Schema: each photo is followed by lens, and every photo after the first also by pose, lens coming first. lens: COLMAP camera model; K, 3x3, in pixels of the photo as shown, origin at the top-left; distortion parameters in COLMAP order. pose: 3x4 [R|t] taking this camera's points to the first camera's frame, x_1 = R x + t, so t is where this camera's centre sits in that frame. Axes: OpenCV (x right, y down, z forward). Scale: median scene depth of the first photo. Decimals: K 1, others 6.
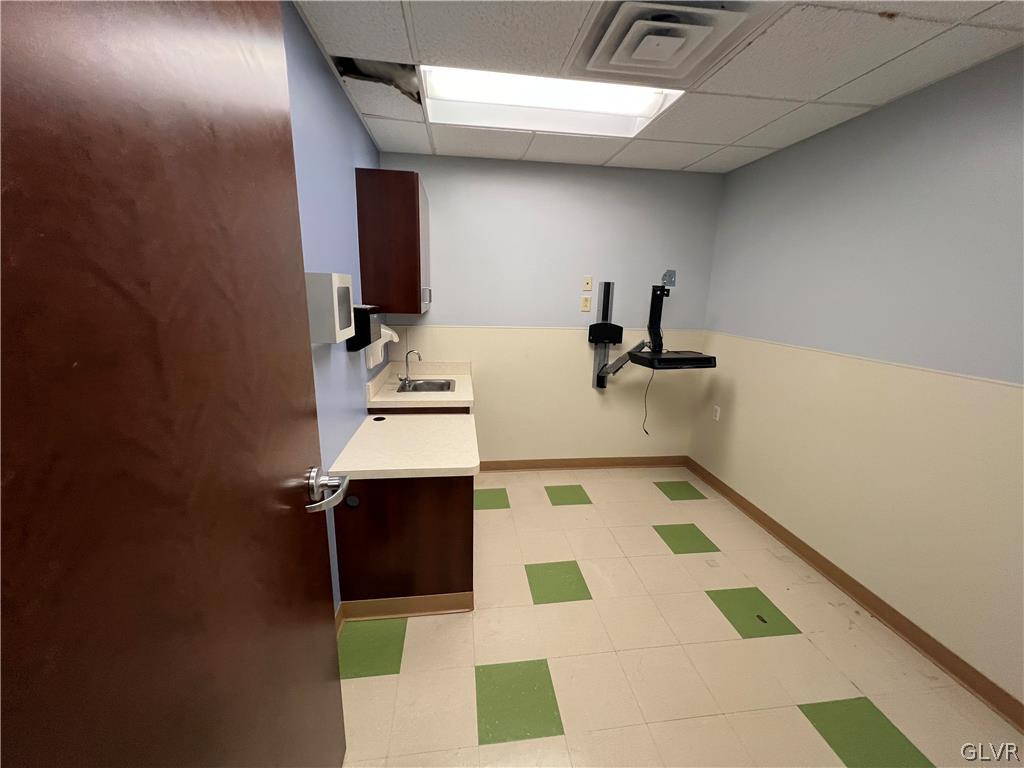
lens RADIAL K [[407.2, 0, 498.4], [0, 407.2, 380.0], [0, 0, 1]] dist [-0.008470, 0.001369]
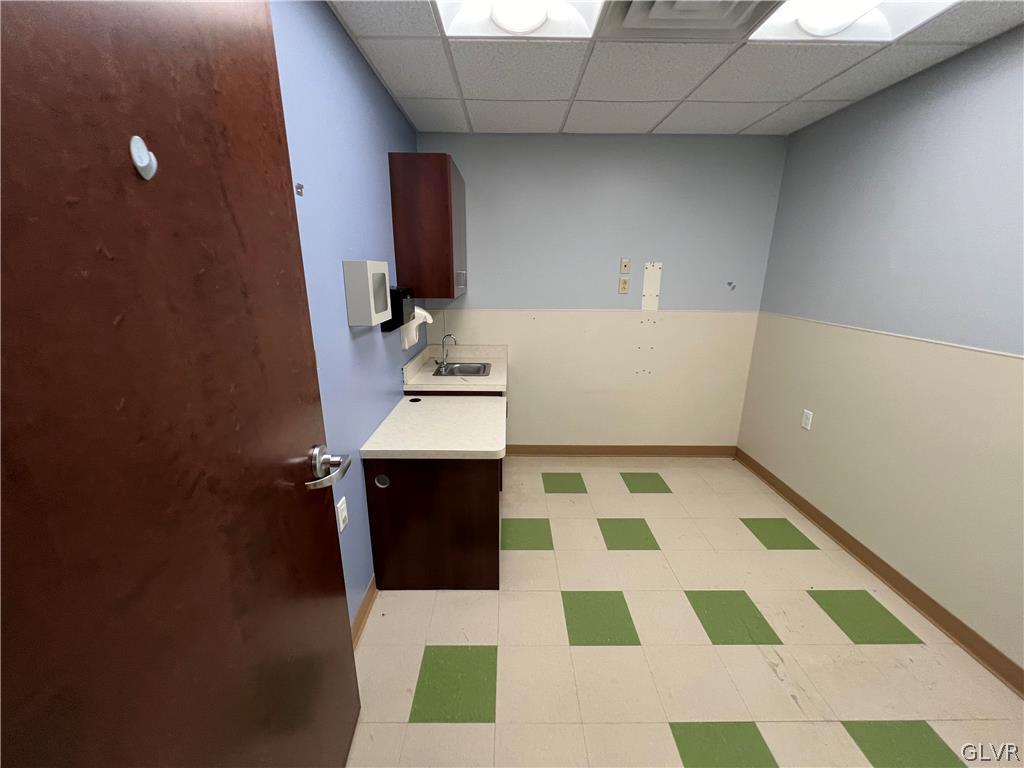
lens RADIAL K [[407.2, 0, 513.4], [0, 407.2, 380.3], [0, 0, 1]] dist [-0.008470, 0.001369]
pose [[0.991754, 0.012085, -0.127585, 0.090255], [-0.006778, 0.999097, 0.041946, -0.000564], [0.127977, -0.040736, 0.990940, 0.016901]]
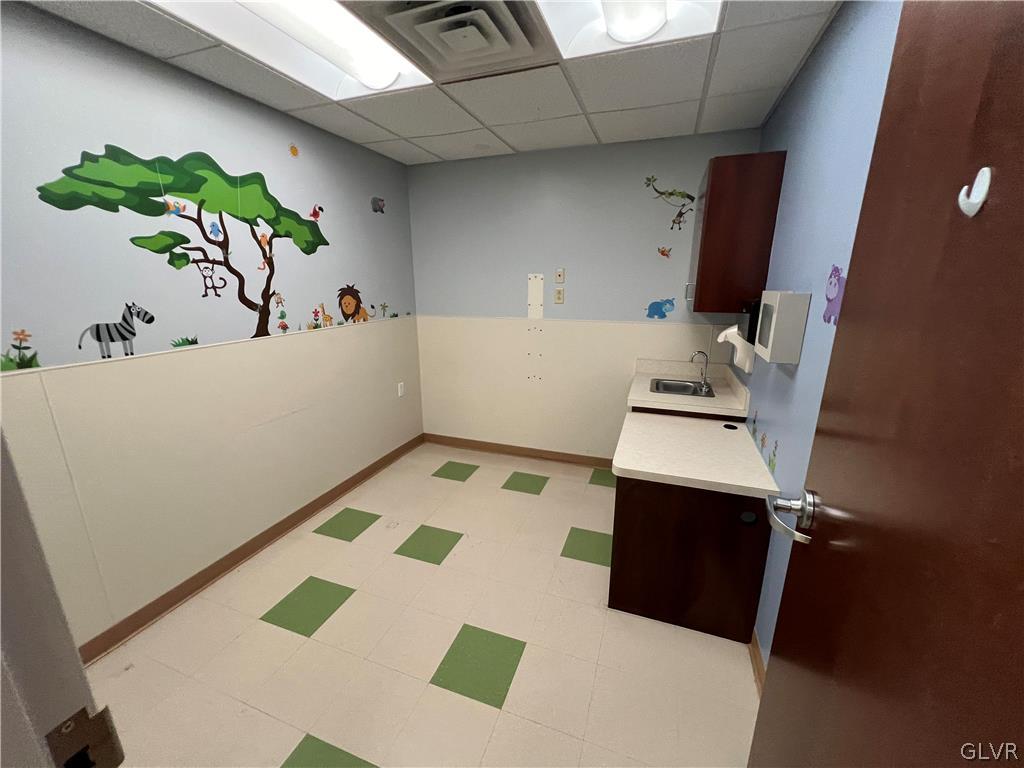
lens RADIAL K [[407.2, 0, 522.5], [0, 407.2, 386.4], [0, 0, 1]] dist [-0.008470, 0.001369]
pose [[0.890763, 0.086355, -0.446189, 0.572272], [-0.074803, 0.996250, 0.043479, -0.002167], [0.448270, -0.005353, 0.893882, 0.079929]]
